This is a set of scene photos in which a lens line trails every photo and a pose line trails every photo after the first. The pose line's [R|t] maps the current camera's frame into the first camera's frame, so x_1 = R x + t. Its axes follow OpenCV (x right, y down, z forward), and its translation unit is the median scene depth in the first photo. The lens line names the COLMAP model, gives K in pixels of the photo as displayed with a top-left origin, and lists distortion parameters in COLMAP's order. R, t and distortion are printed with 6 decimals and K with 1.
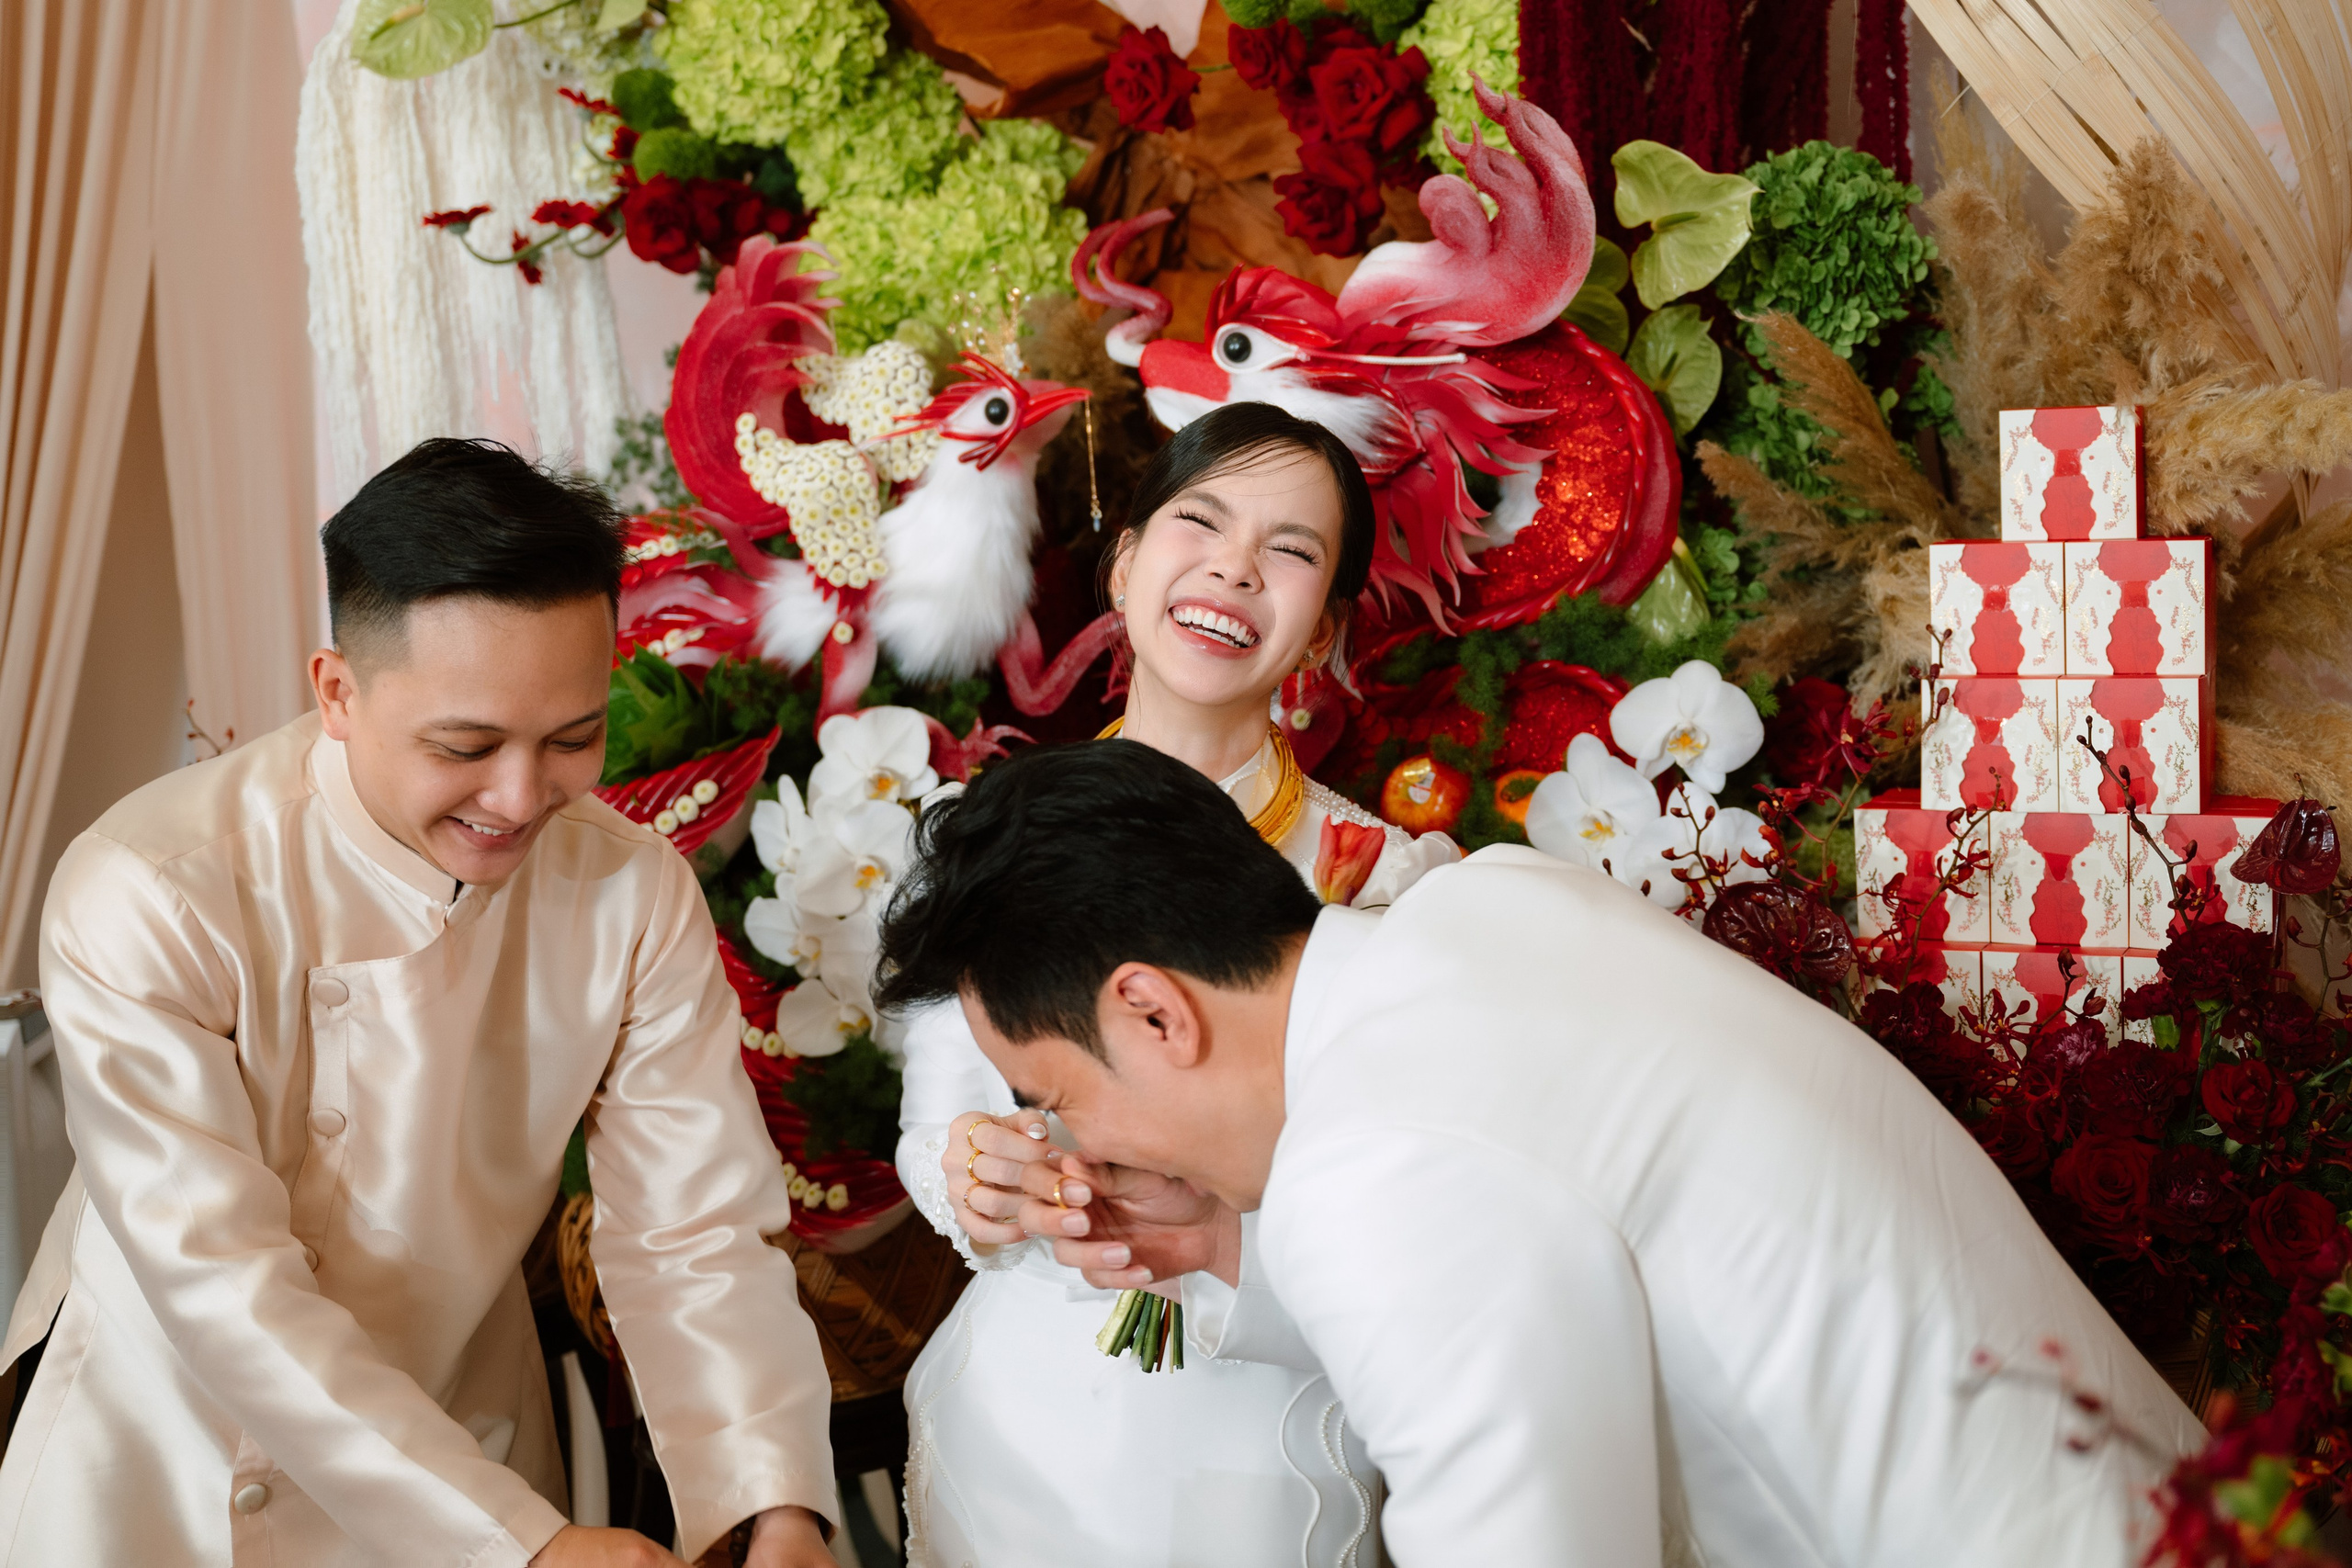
lens RADIAL K [[3000.1, 0, 1176.7], [0, 3000.1, 644.0], [0, 0, 1]] dist [-0.003515, 0.031369]
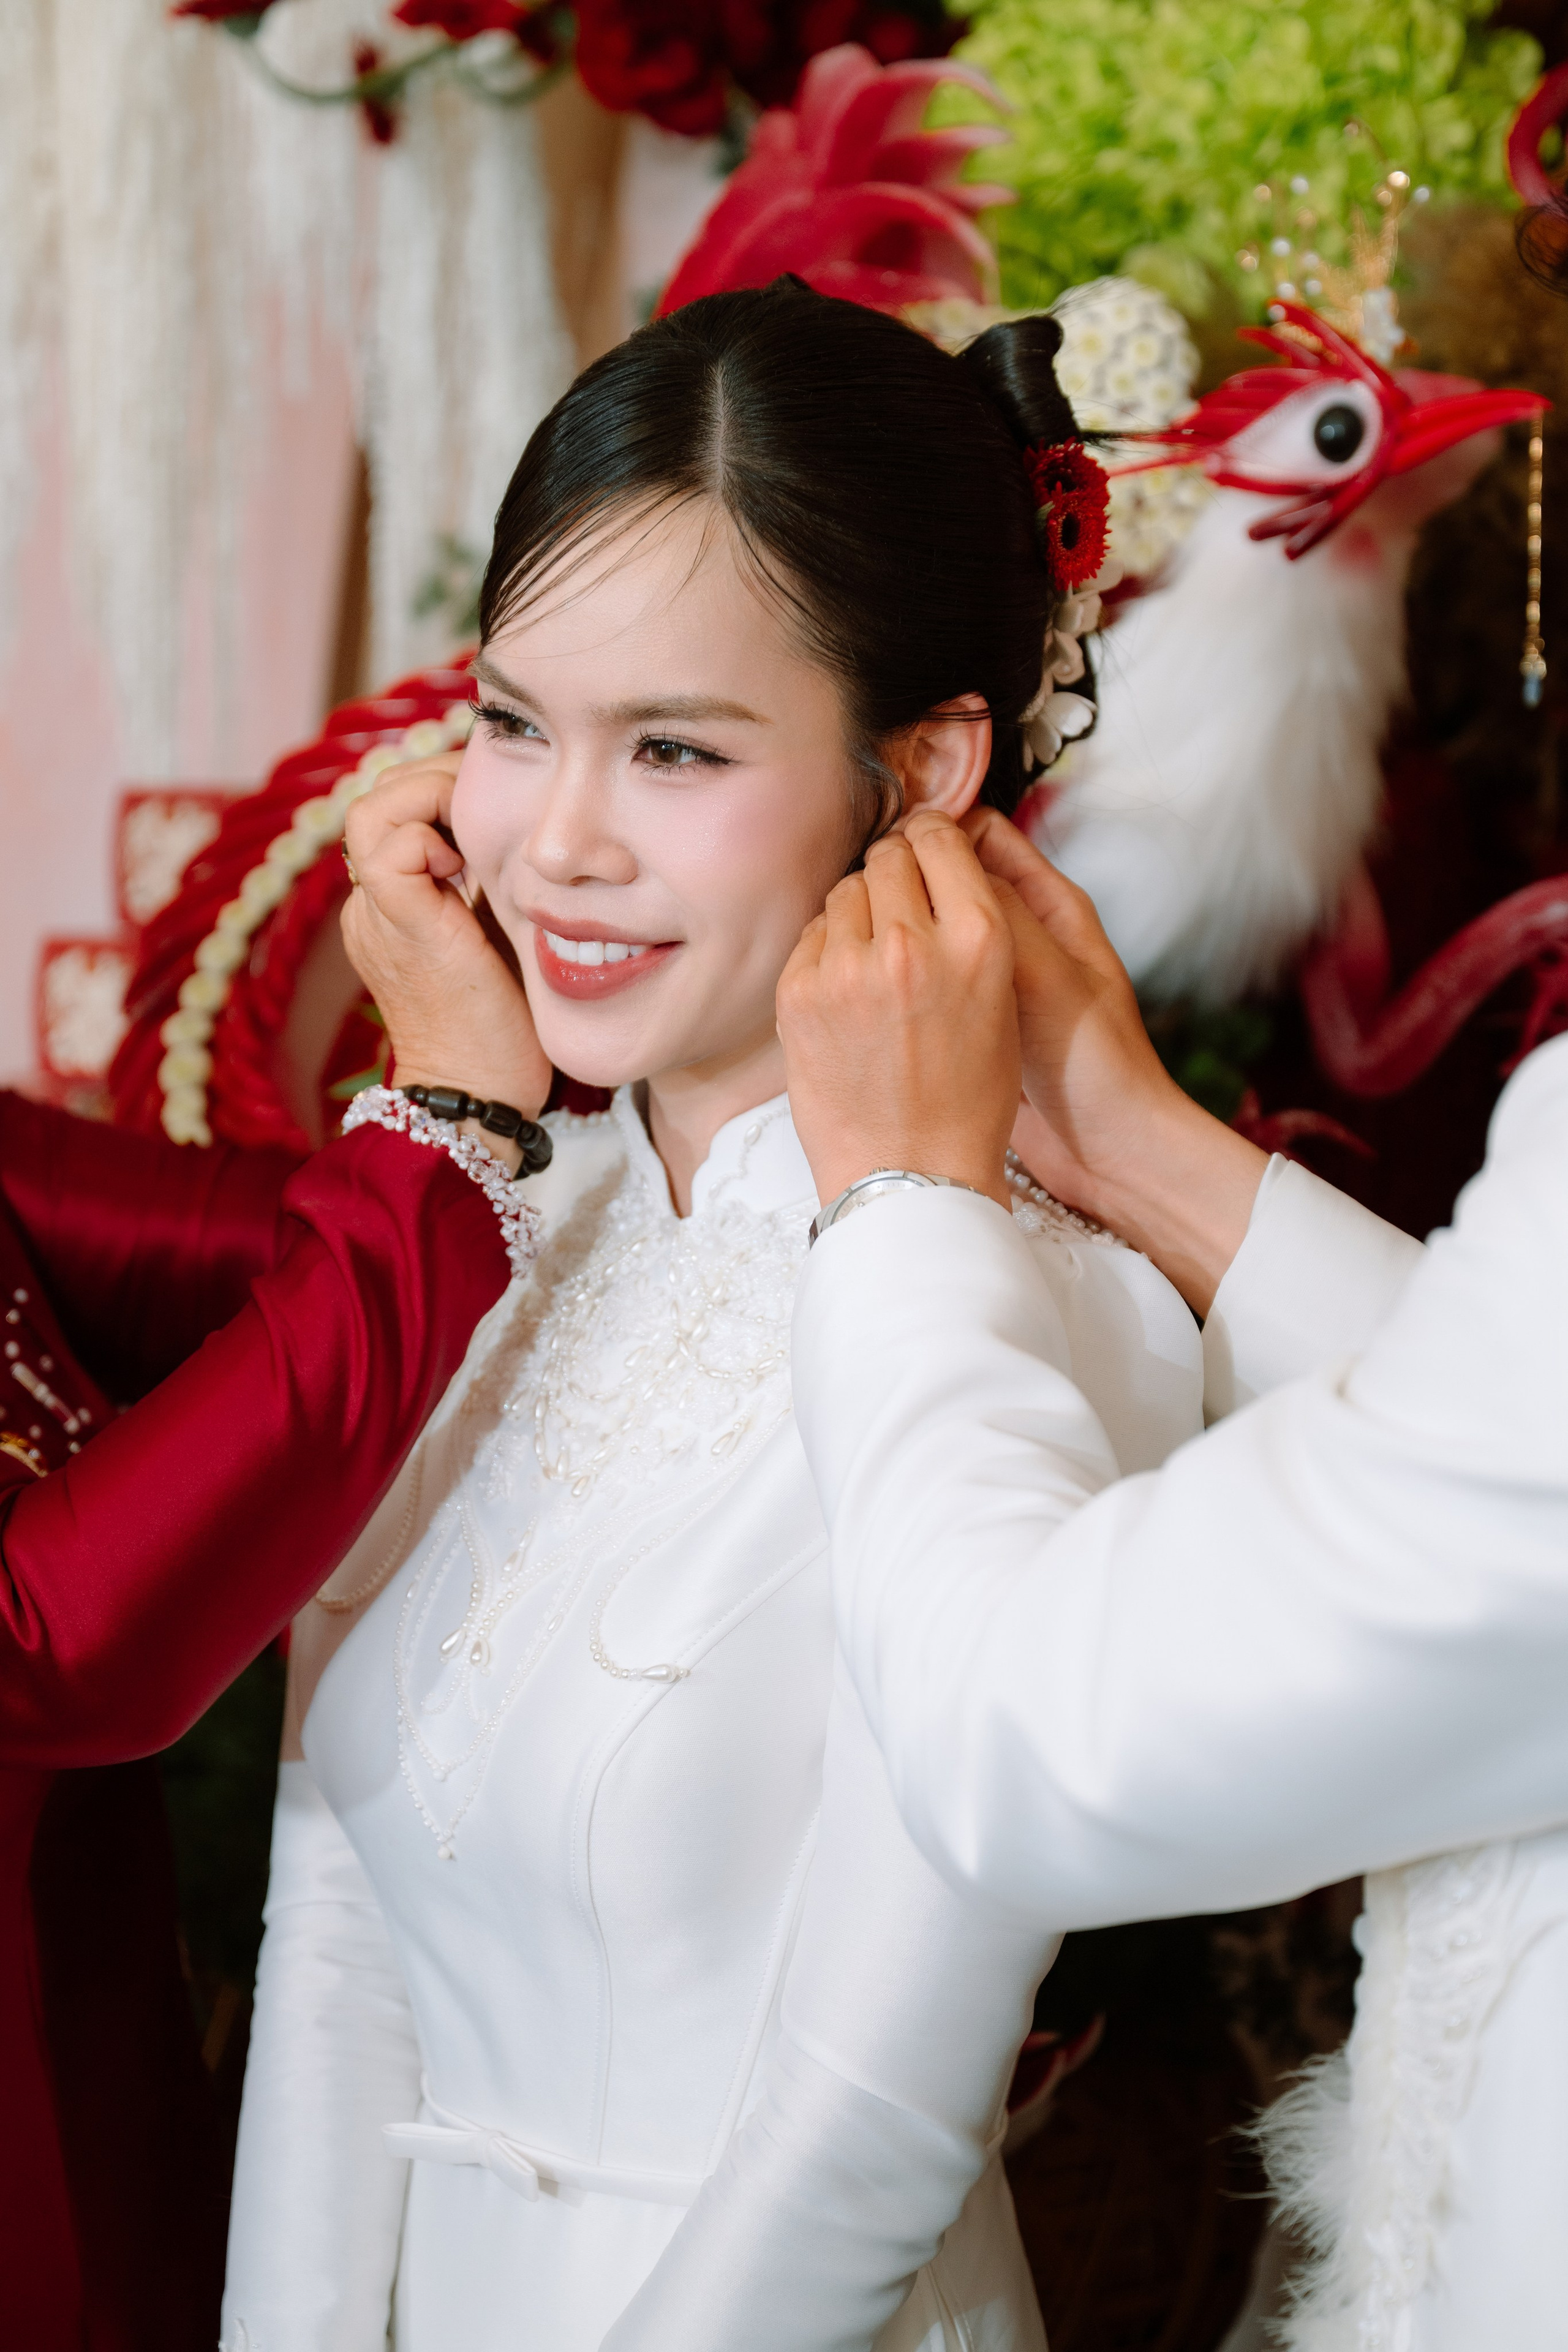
lens RADIAL K [[5507.7, 0, 785.4], [0, 5507.7, 1176.7], [0, 0, 1]] dist [0.001718, 0.056956]
pose [[0.988290, 0.073835, -0.133533, -0.018808], [-0.068928, 0.996779, 0.041005, 0.006954], [0.136131, -0.031321, 0.990196, 0.122745]]
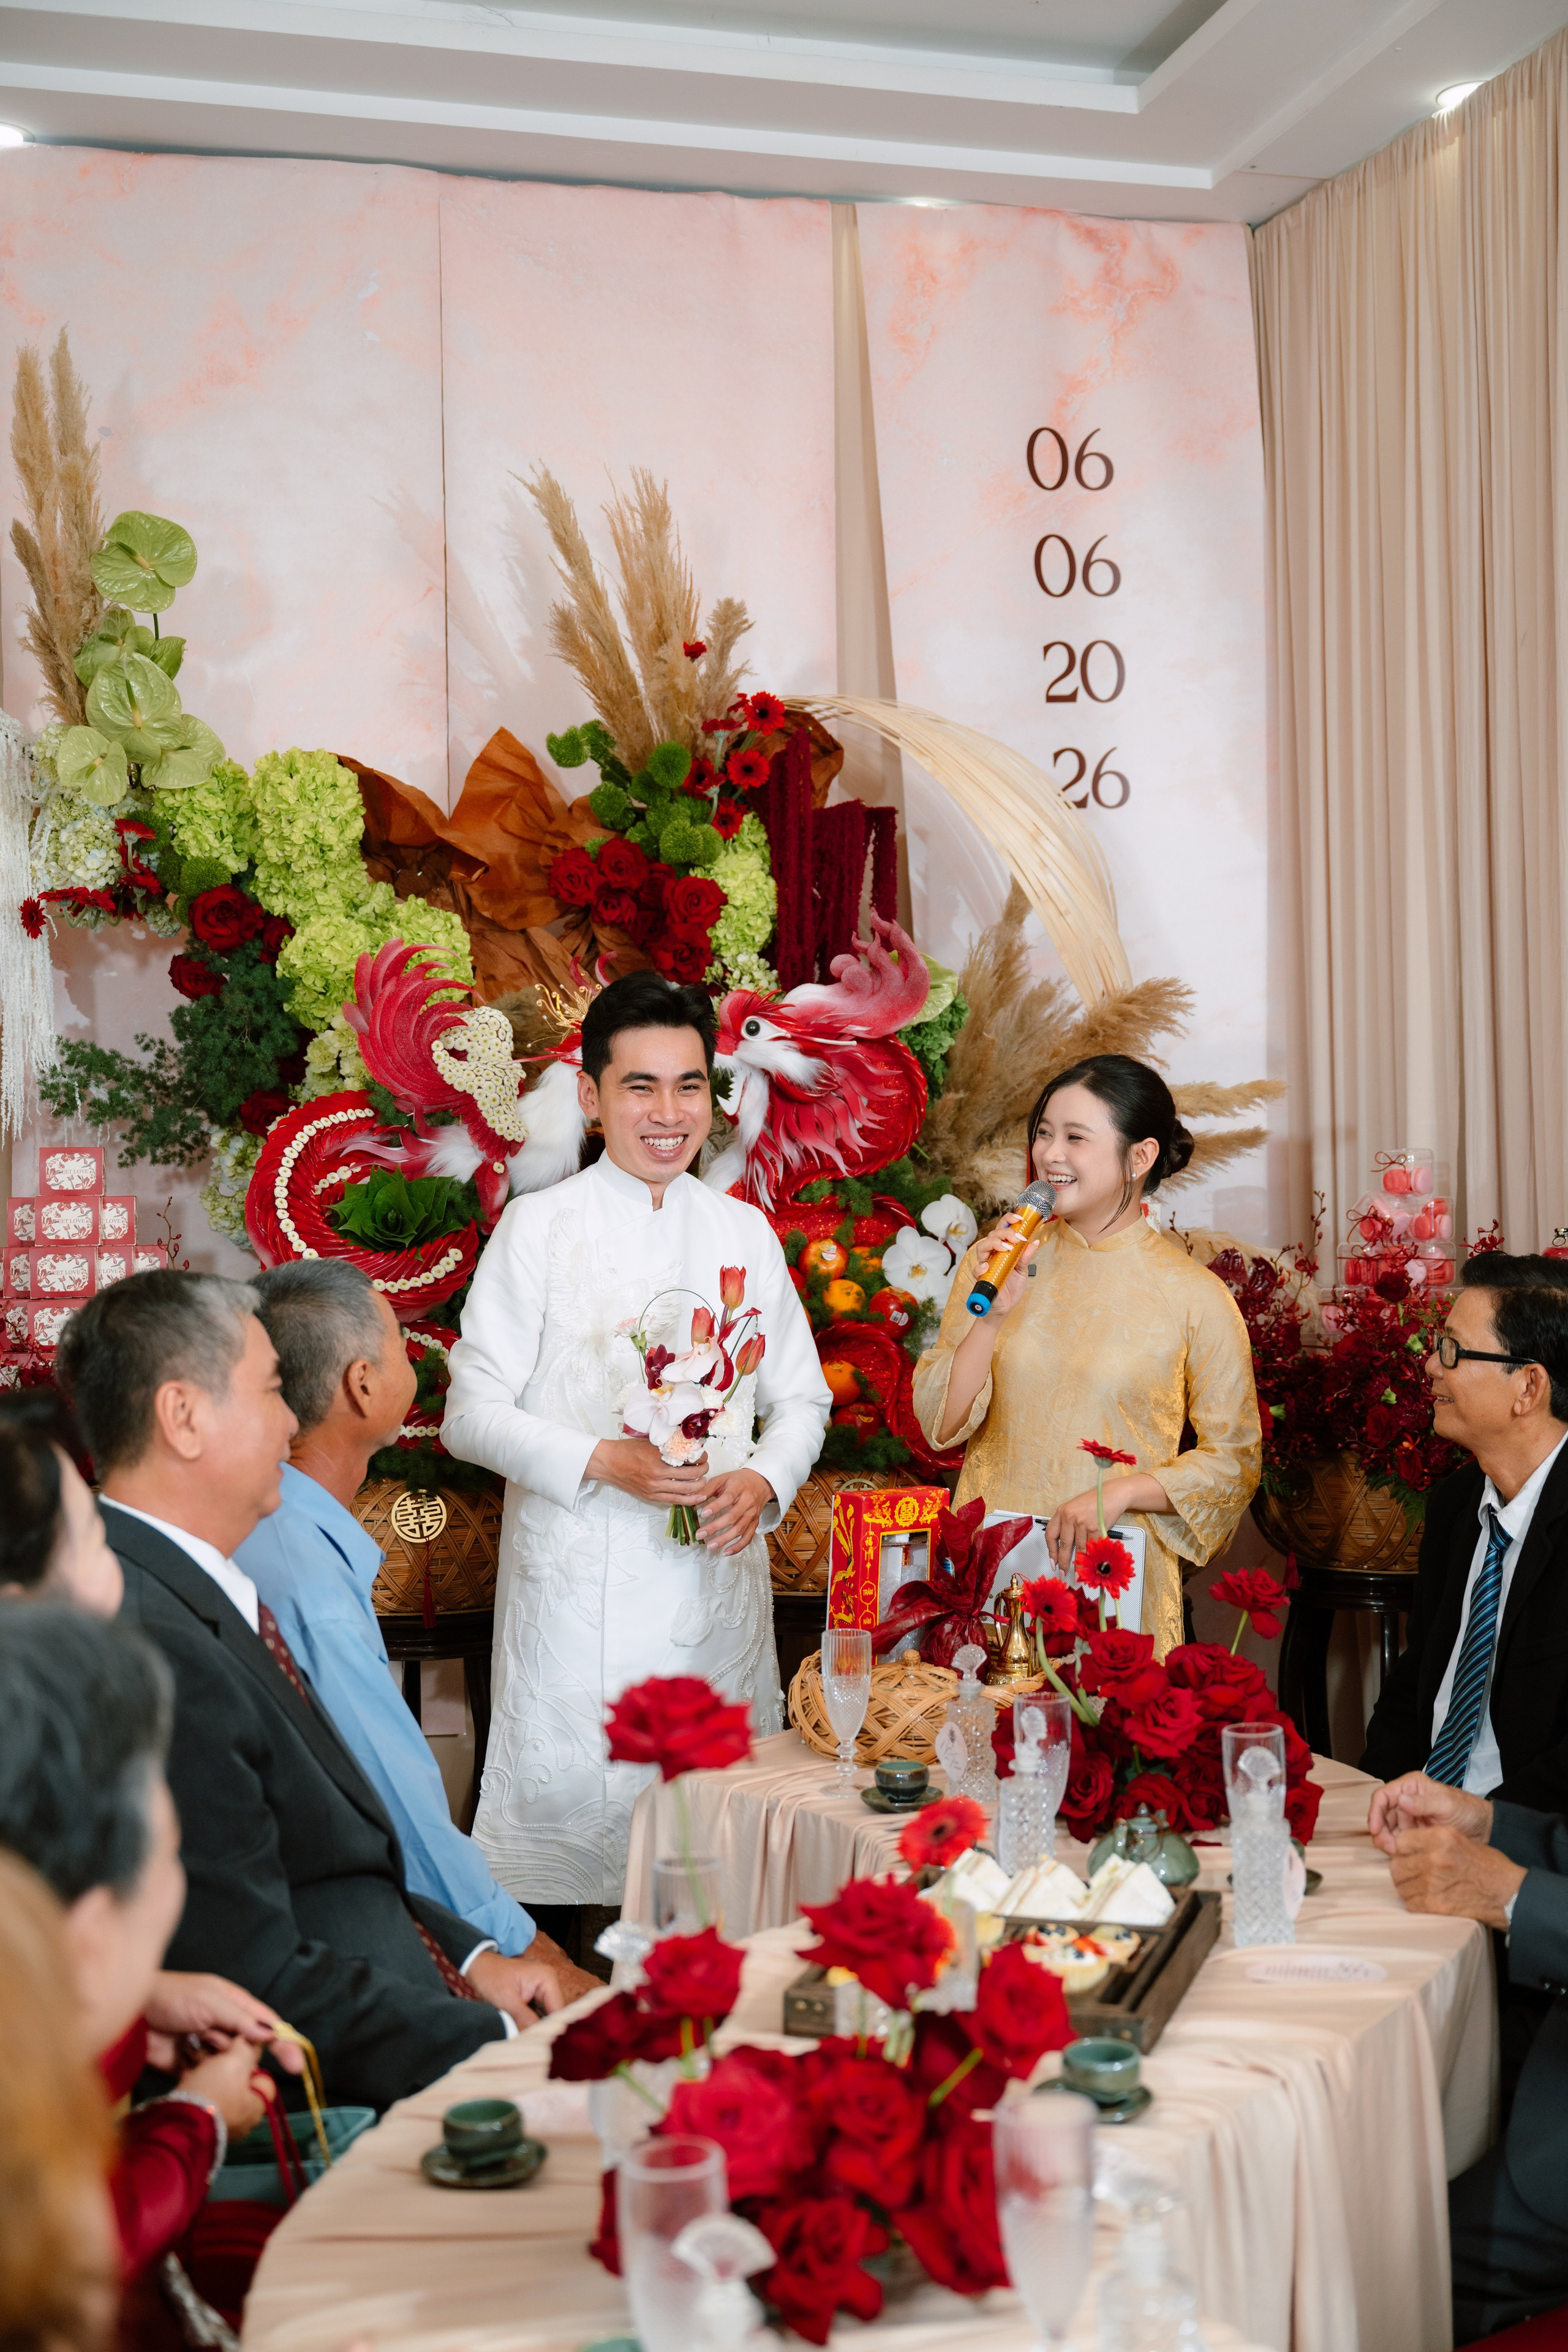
lens RADIAL K [[2768.8, 0, 794.1], [0, 2768.8, 1155.0], [0, 0, 1]] dist [0.001790, -0.017526]
pose [[0.710918, 0.056634, 0.700991, -1.020693], [0.000822, 0.996685, -0.081357, 0.109929], [-0.703275, 0.058415, 0.708514, -0.253646]]
